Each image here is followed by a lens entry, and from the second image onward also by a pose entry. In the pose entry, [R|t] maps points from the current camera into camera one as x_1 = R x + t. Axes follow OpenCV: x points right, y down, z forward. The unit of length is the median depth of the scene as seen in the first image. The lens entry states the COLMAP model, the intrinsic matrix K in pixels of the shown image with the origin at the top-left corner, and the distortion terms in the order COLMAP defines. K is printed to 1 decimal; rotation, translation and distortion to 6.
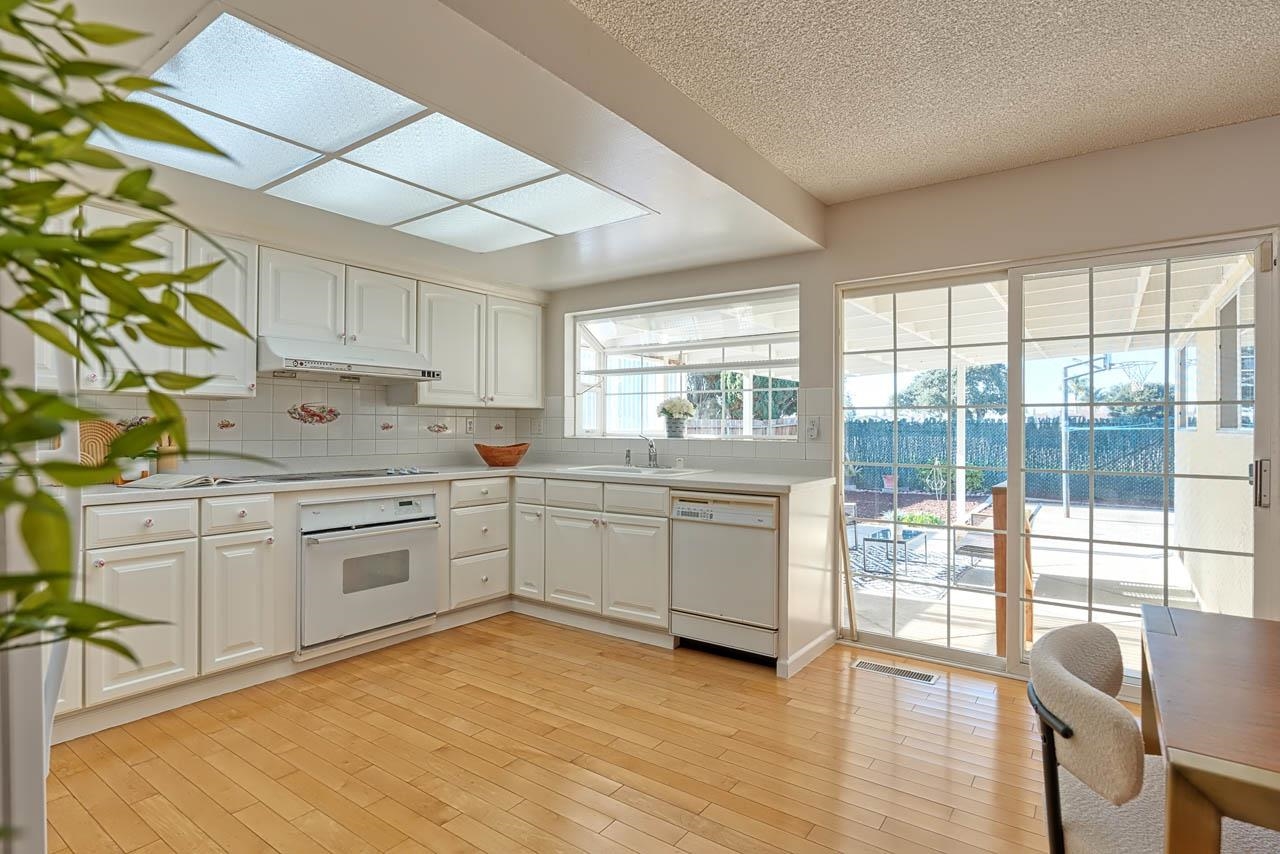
lens RADIAL K [[634.6, 0, 640.9], [0, 634.6, 431.3], [0, 0, 1]] dist [-0.006650, 0.002882]
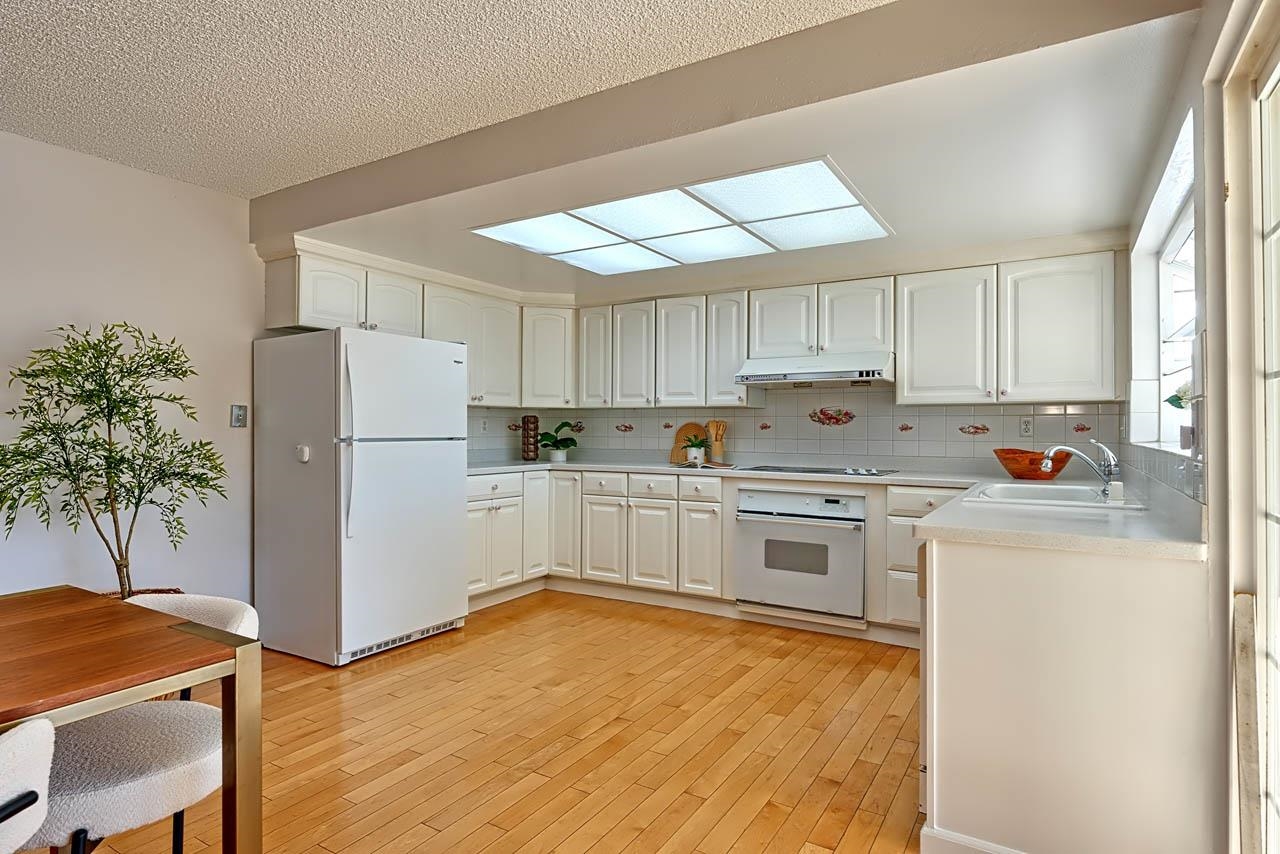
lens RADIAL K [[685.9, 0, 651.9], [0, 685.9, 427.4], [0, 0, 1]] dist [-0.002663, -0.000357]
pose [[0.092346, -0.006279, -0.995707, 0.683139], [-0.009048, 0.999934, -0.007145, 0.003262], [0.995686, 0.009669, 0.092283, 0.568201]]
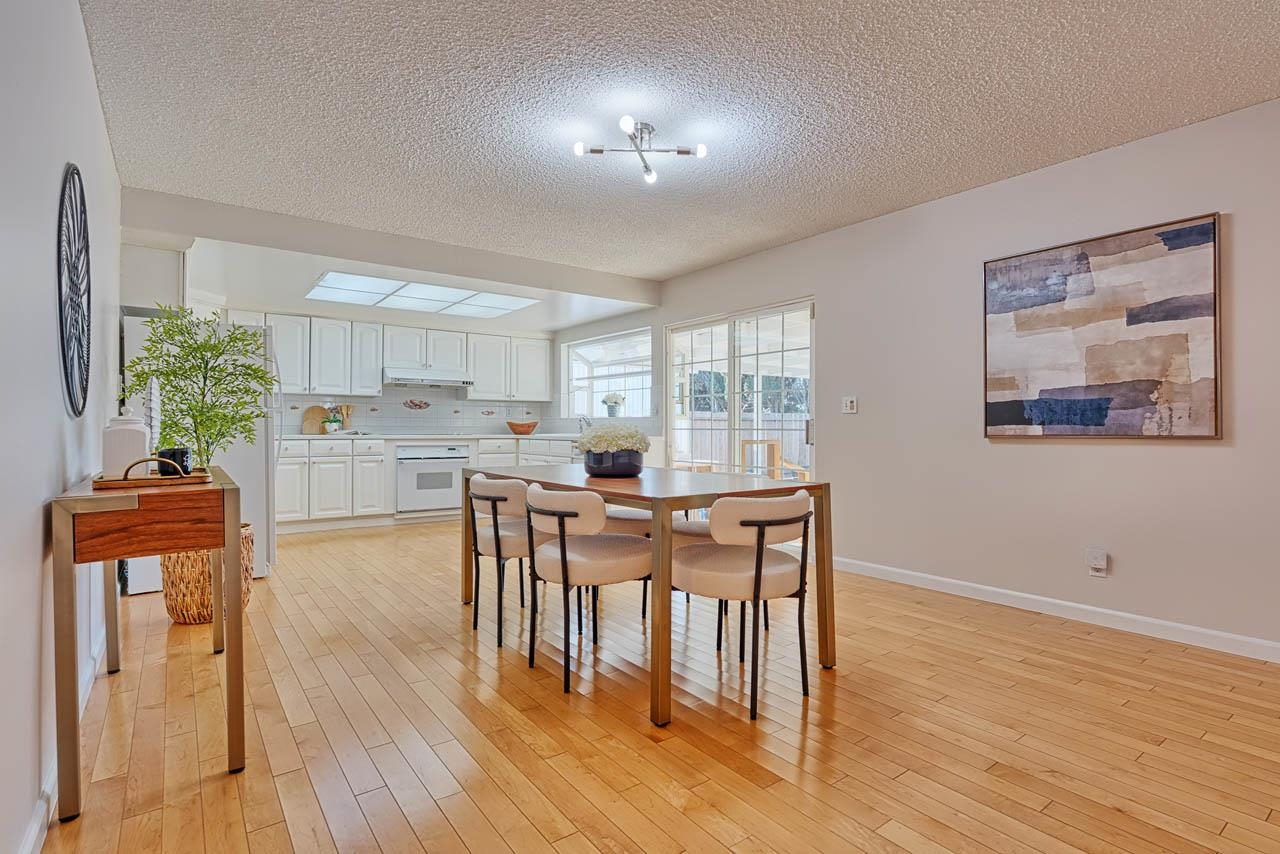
lens RADIAL K [[634.6, 0, 653.1], [0, 634.6, 432.9], [0, 0, 1]] dist [-0.006650, 0.002882]
pose [[0.954622, 0.000391, -0.297819, 0.766083], [-0.000369, 1.000000, 0.000128, 0.059317], [0.297819, -0.000012, 0.954622, -0.652422]]
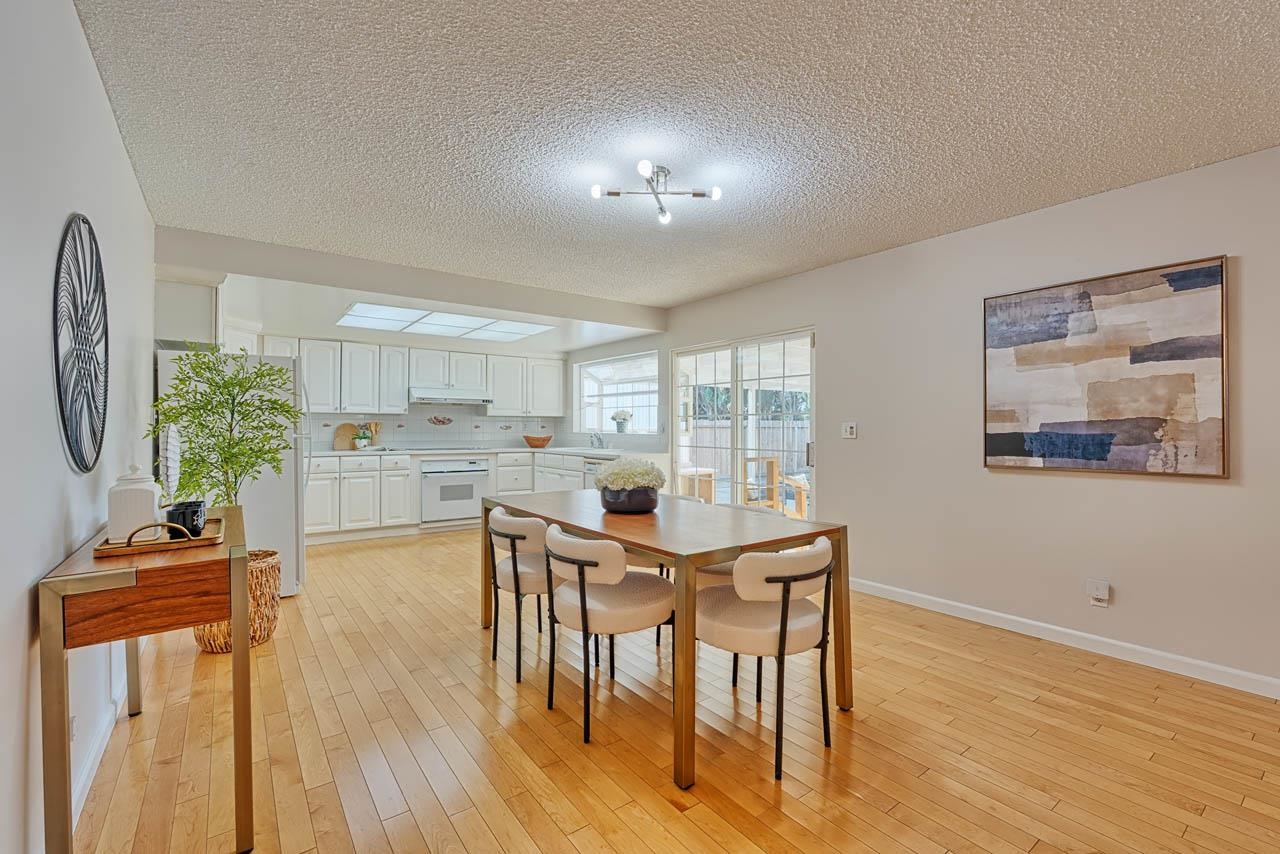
lens RADIAL K [[561.3, 0, 650.9], [0, 561.3, 431.2], [0, 0, 1]] dist [-0.008658, 0.002476]
pose [[0.954310, 0.000972, -0.298816, 0.718431], [-0.000866, 1.000000, 0.000487, 0.005995], [0.298816, -0.000206, 0.954311, -0.579455]]
